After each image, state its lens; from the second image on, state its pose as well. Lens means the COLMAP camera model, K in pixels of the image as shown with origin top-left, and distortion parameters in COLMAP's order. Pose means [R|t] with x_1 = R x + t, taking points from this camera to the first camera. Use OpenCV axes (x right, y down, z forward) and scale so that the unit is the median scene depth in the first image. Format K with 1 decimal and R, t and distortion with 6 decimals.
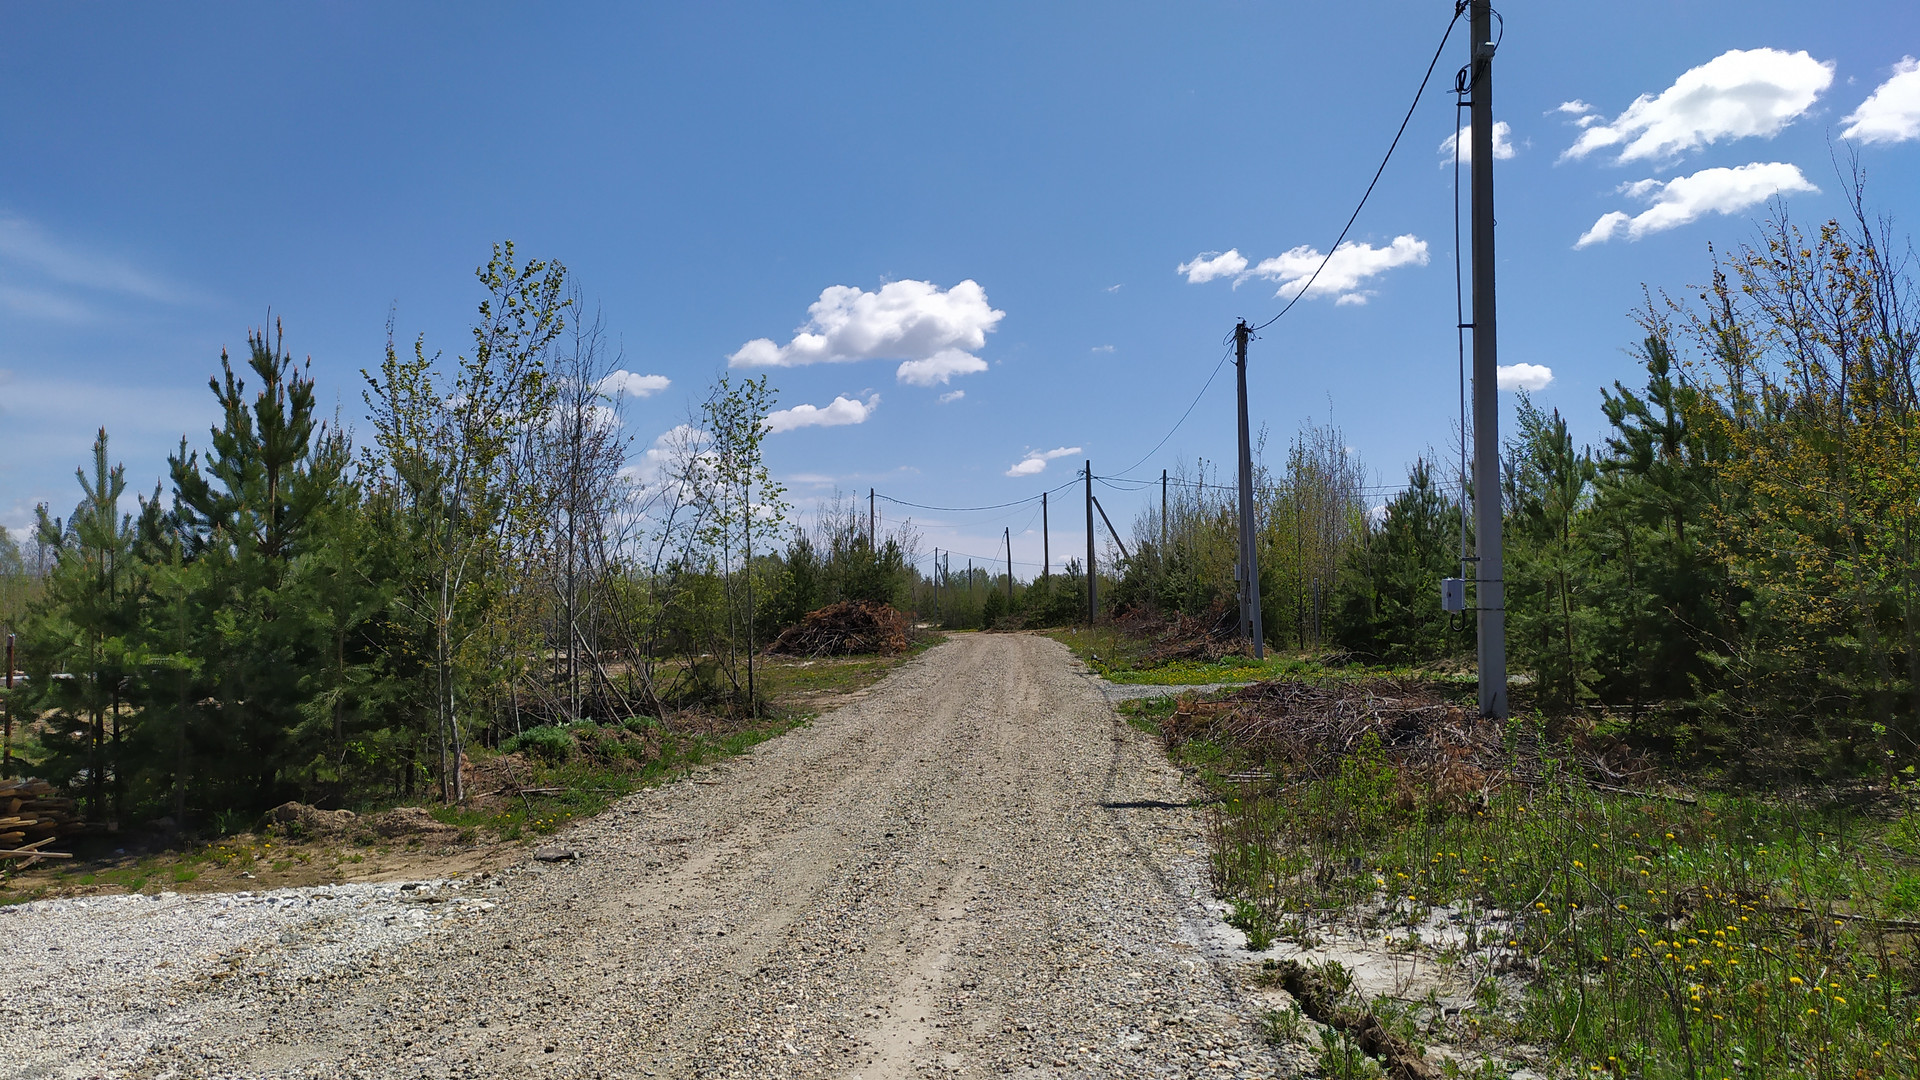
lens RADIAL K [[1299.4, 0, 960.0], [0, 1299.4, 540.0], [0, 0, 1]] dist [0.001715, 0.000253]
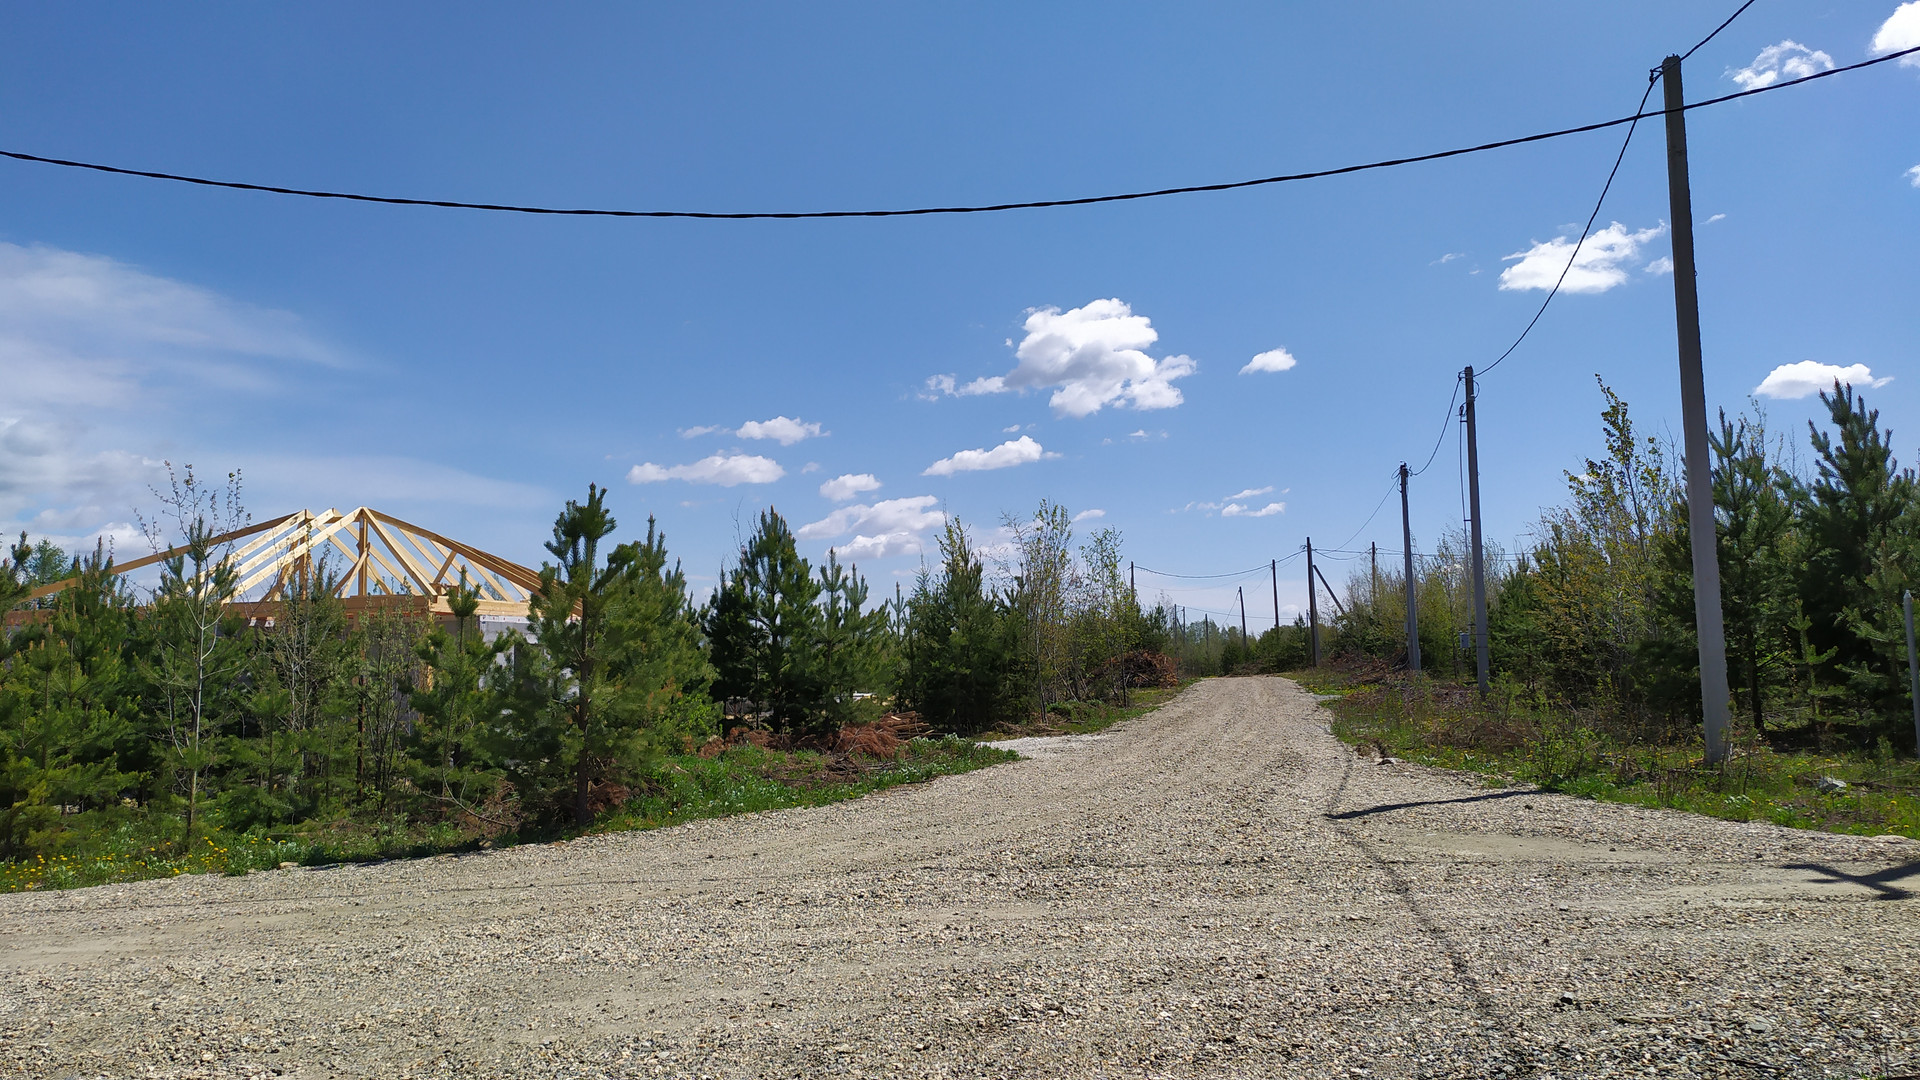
lens RADIAL K [[1299.4, 0, 960.0], [0, 1299.4, 540.0], [0, 0, 1]] dist [0.001715, 0.000253]
pose [[0.985169, -0.026504, -0.169526, -0.021307], [0.019527, 0.998897, -0.042696, -0.011824], [0.170470, 0.038752, 0.984600, -0.307924]]
